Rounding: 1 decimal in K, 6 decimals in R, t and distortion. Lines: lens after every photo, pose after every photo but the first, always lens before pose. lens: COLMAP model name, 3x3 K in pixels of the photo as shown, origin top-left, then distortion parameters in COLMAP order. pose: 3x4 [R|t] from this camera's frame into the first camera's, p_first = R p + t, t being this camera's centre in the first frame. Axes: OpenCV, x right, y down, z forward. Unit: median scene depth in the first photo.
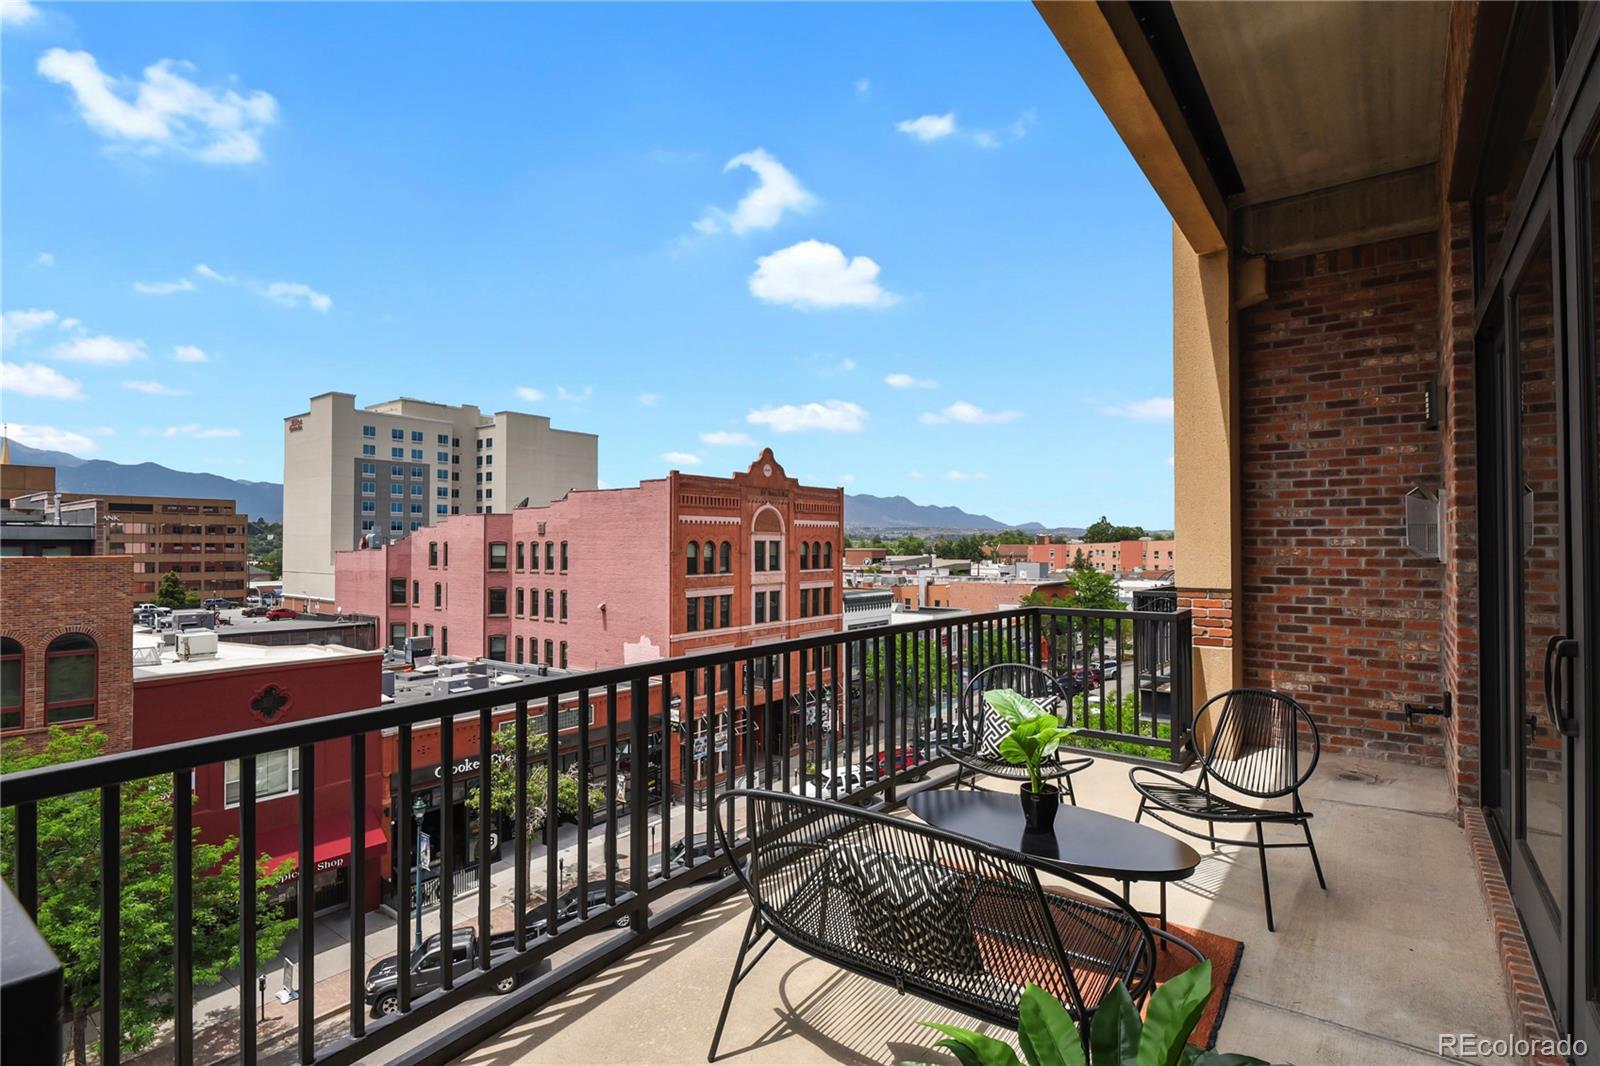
lens RADIAL K [[773.8, 0, 825.3], [0, 773.8, 535.7], [0, 0, 1]] dist [-0.005491, -0.005445]
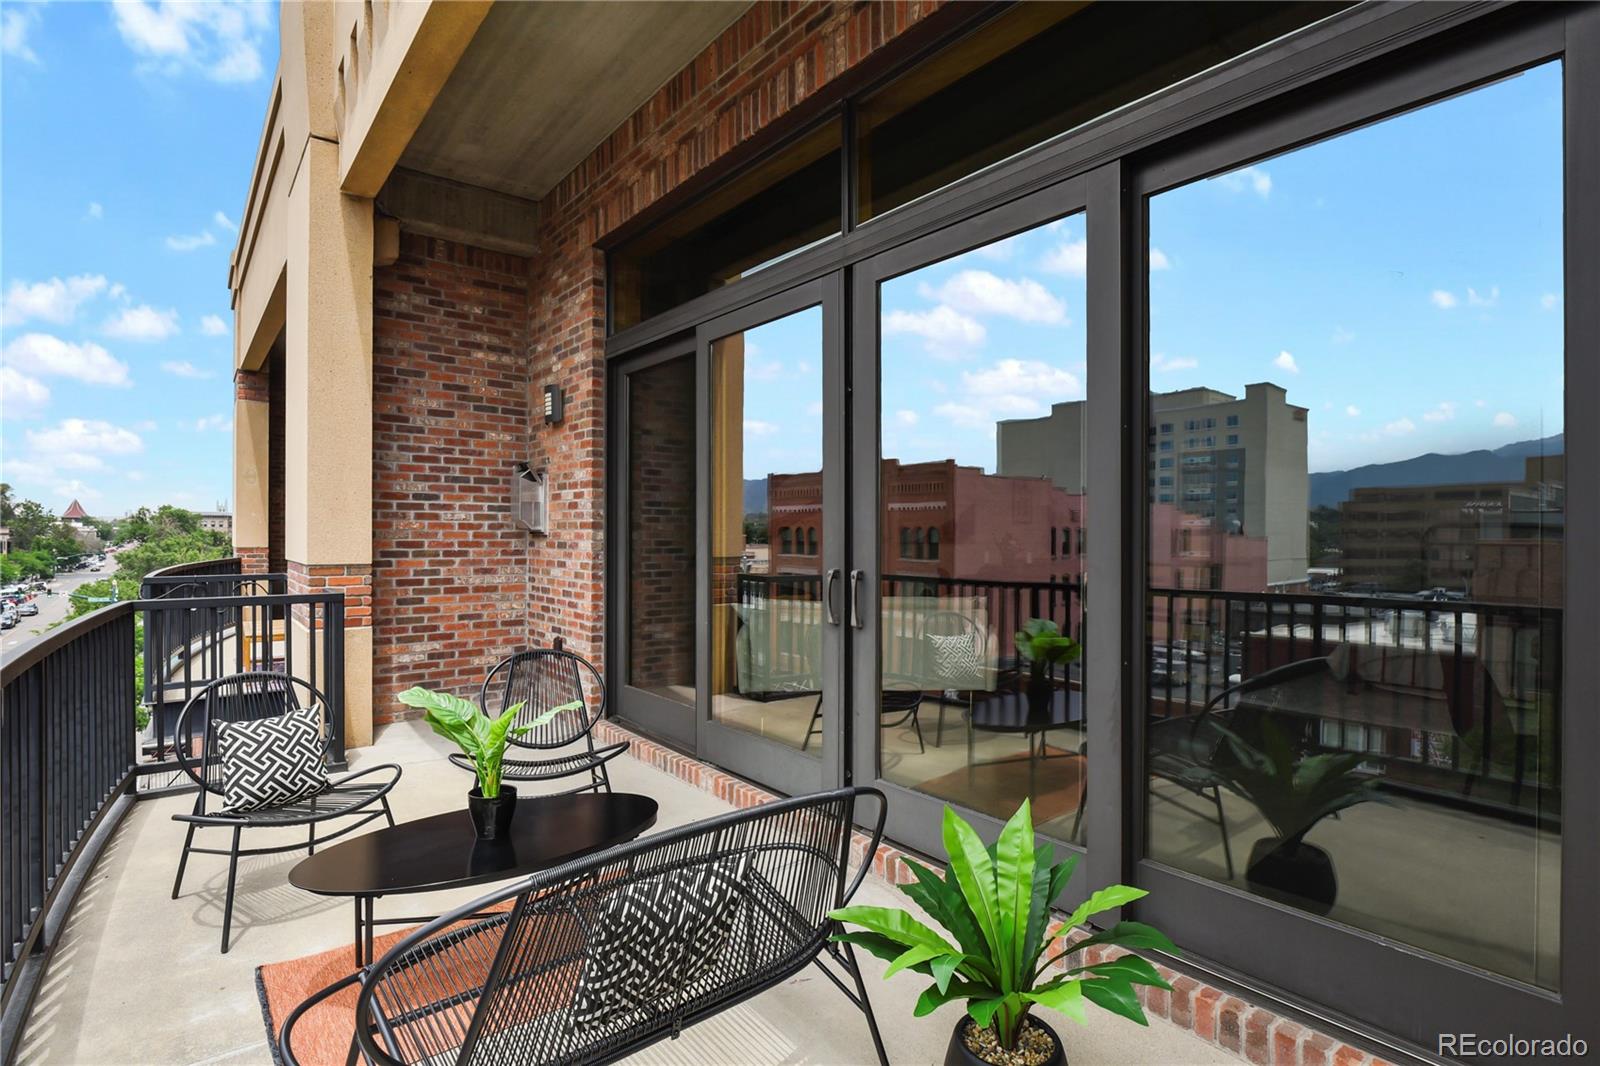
lens RADIAL K [[773.8, 0, 804.7], [0, 773.8, 537.7], [0, 0, 1]] dist [-0.005491, -0.005445]
pose [[0.262222, -0.004844, 0.964995, -0.242434], [-0.017505, 0.999799, 0.009775, 0.019093], [-0.964849, -0.019455, 0.262085, 0.245165]]
